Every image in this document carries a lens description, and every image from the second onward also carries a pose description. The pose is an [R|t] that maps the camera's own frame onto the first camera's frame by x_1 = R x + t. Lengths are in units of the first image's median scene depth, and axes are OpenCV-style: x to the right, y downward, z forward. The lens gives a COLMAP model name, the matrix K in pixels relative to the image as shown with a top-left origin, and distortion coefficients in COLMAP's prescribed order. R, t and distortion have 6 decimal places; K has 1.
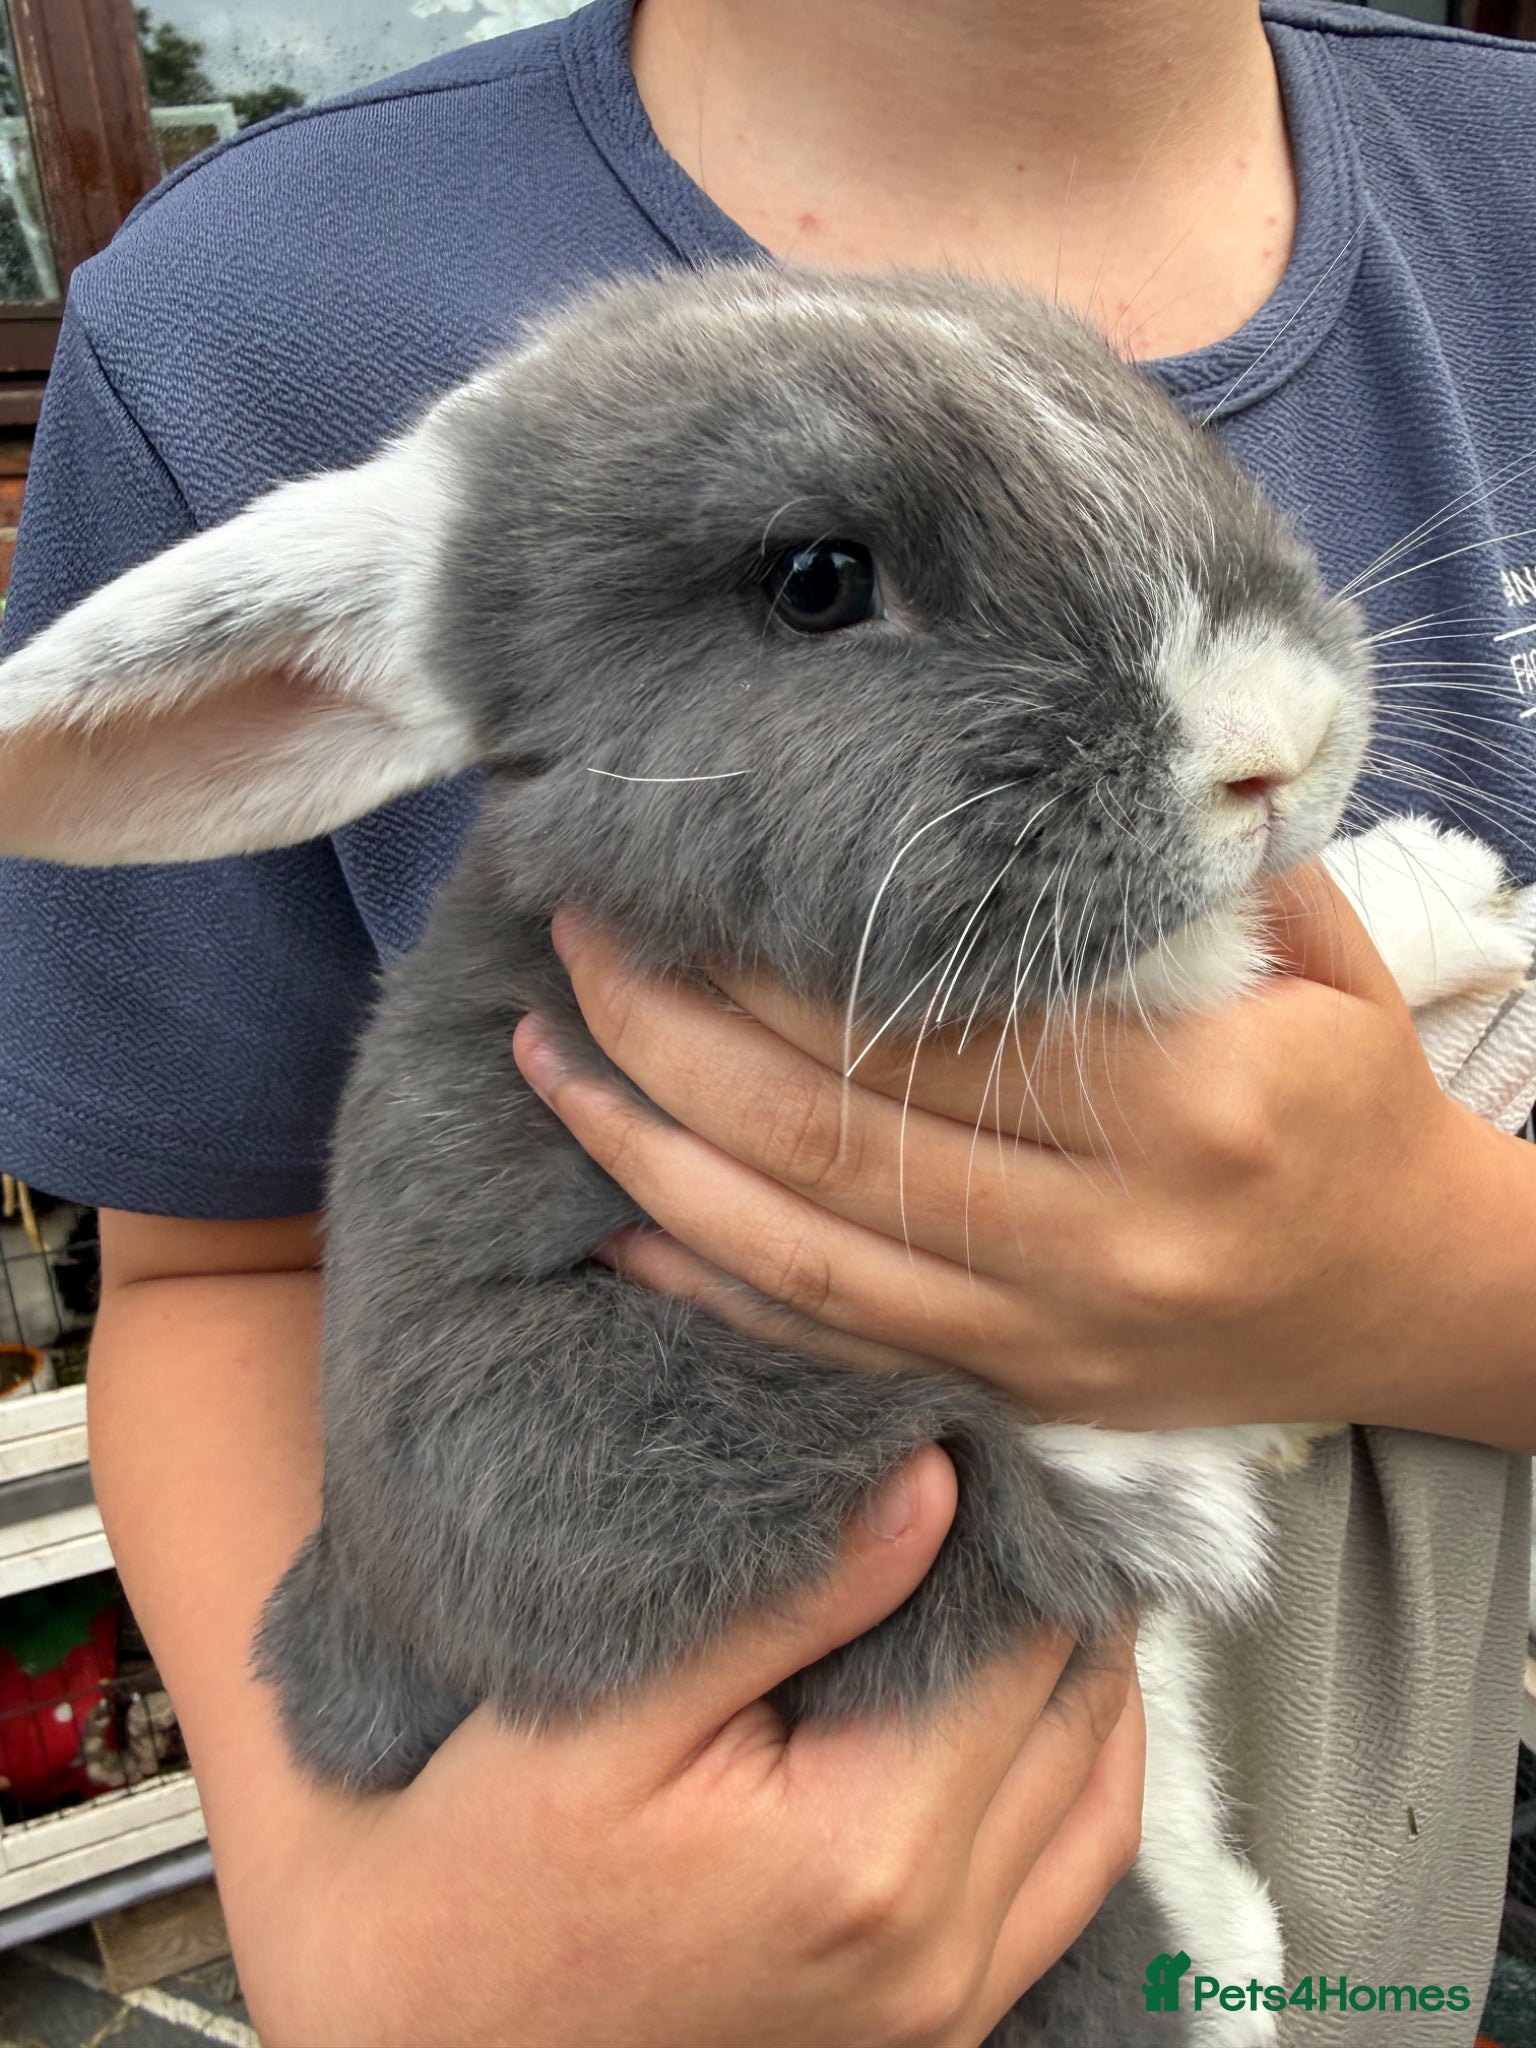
lens RADIAL K [[816.2, 0, 768.0], [0, 816.2, 1024.0], [0, 0, 1]] dist [-0.022766, 0.003002]
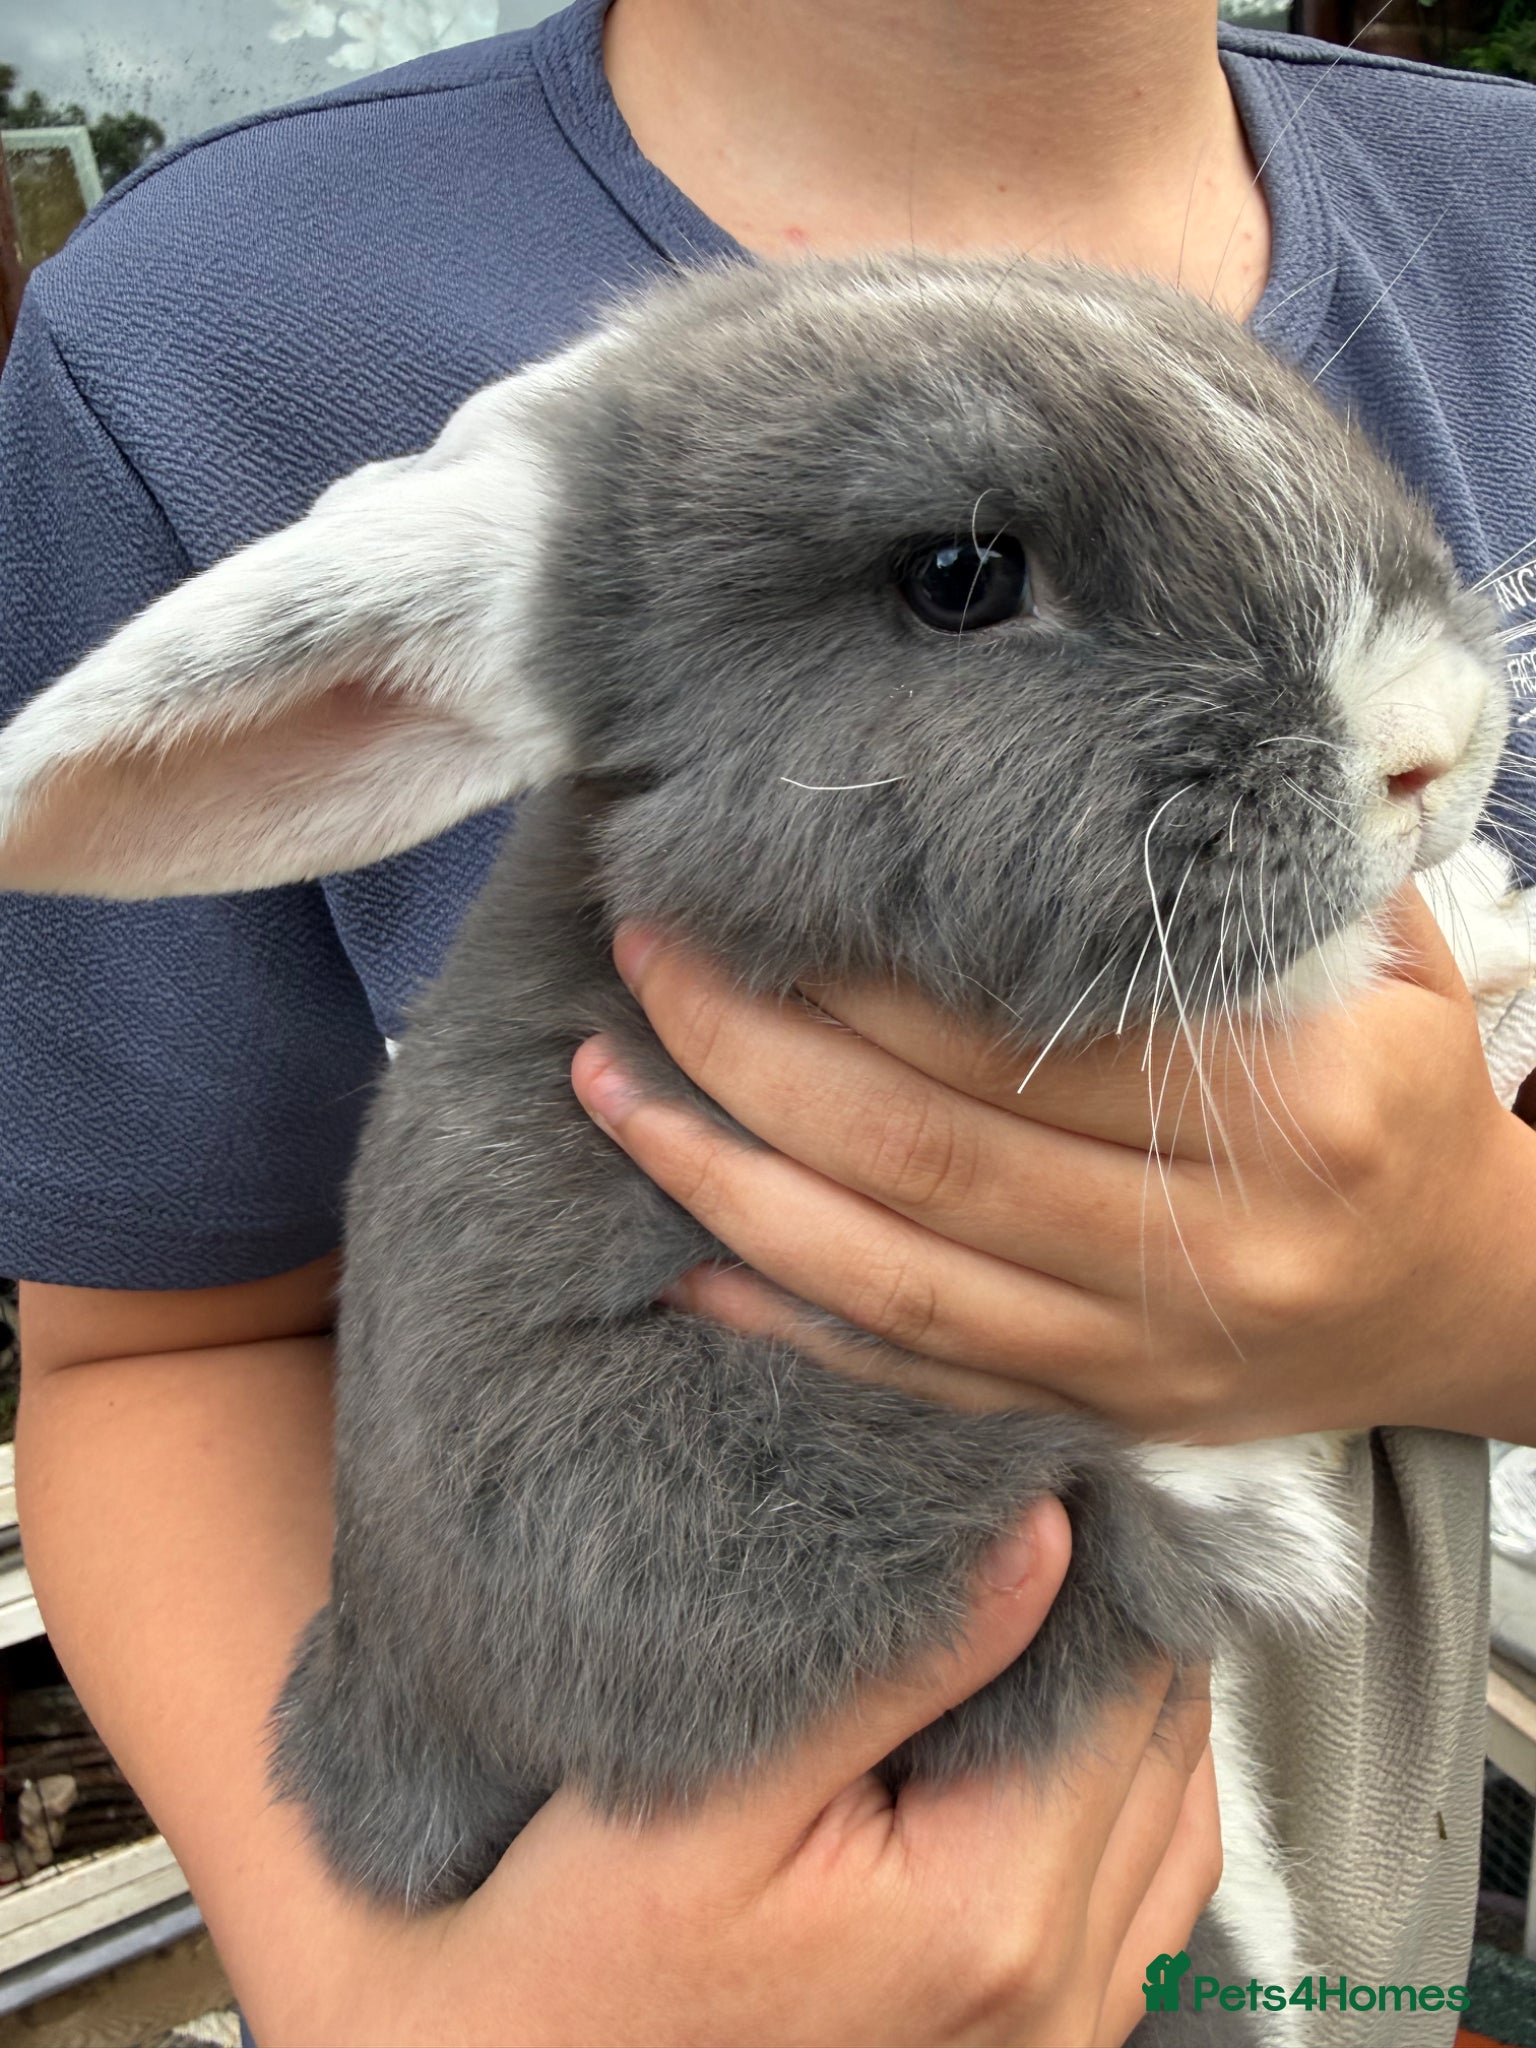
lens RADIAL K [[835.7, 0, 769.0], [0, 835.7, 1035.4], [0, 0, 1]] dist [-0.017739, 0.000840]
pose [[0.997412, -0.044500, 0.056464, -0.110898], [0.045671, 0.998764, -0.019607, 0.001336], [-0.055522, 0.022136, 0.998212, 0.019276]]
